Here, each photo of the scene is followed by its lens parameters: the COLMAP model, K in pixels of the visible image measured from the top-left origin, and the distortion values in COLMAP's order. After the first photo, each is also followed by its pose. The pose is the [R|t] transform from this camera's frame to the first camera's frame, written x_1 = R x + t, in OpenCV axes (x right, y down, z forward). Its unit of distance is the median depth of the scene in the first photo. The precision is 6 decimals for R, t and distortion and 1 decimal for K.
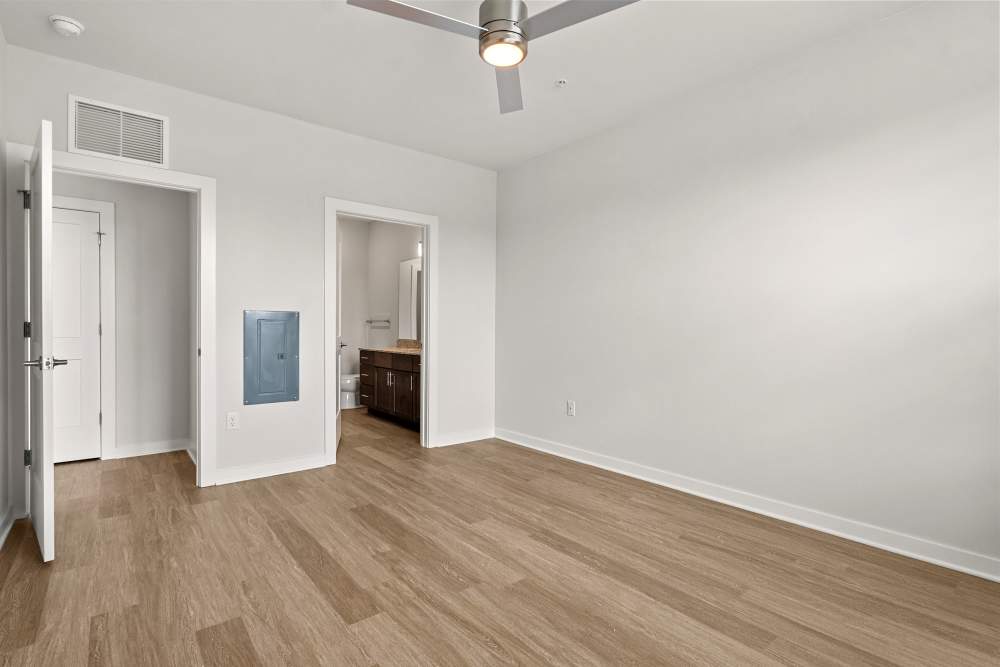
lens RADIAL K [[482.7, 0, 497.7], [0, 482.7, 336.2], [0, 0, 1]] dist [0.000832, 0.000097]
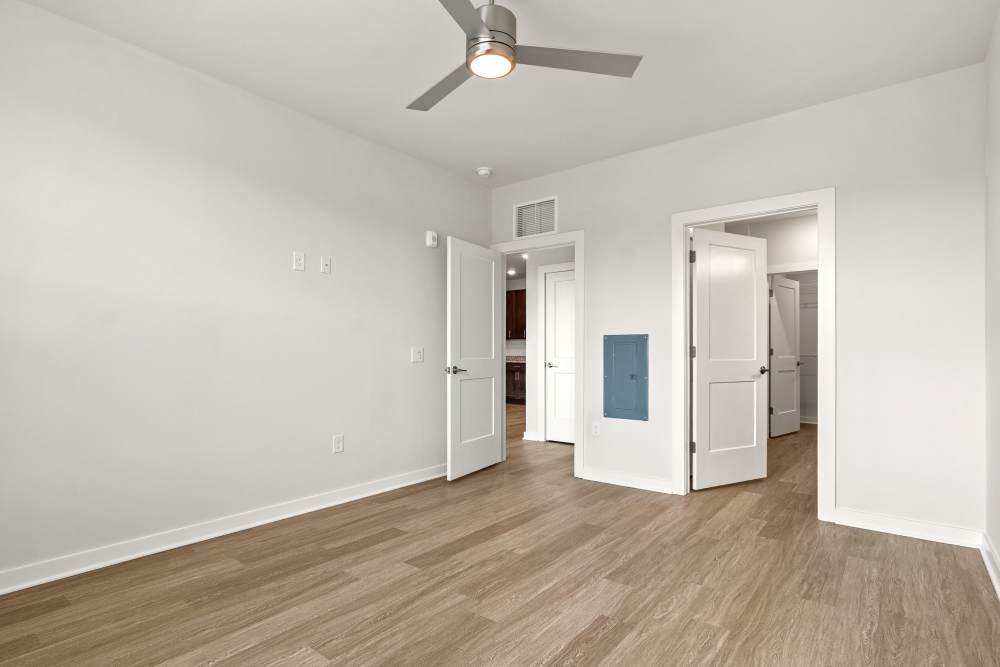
lens RADIAL K [[513.3, 0, 500.1], [0, 513.3, 349.5], [0, 0, 1]] dist [0.000348, -0.000408]
pose [[0.219583, -0.008616, -0.975556, 0.773242], [-0.012962, 0.999847, -0.011748, -0.001565], [0.975508, 0.015225, 0.219438, 0.603352]]
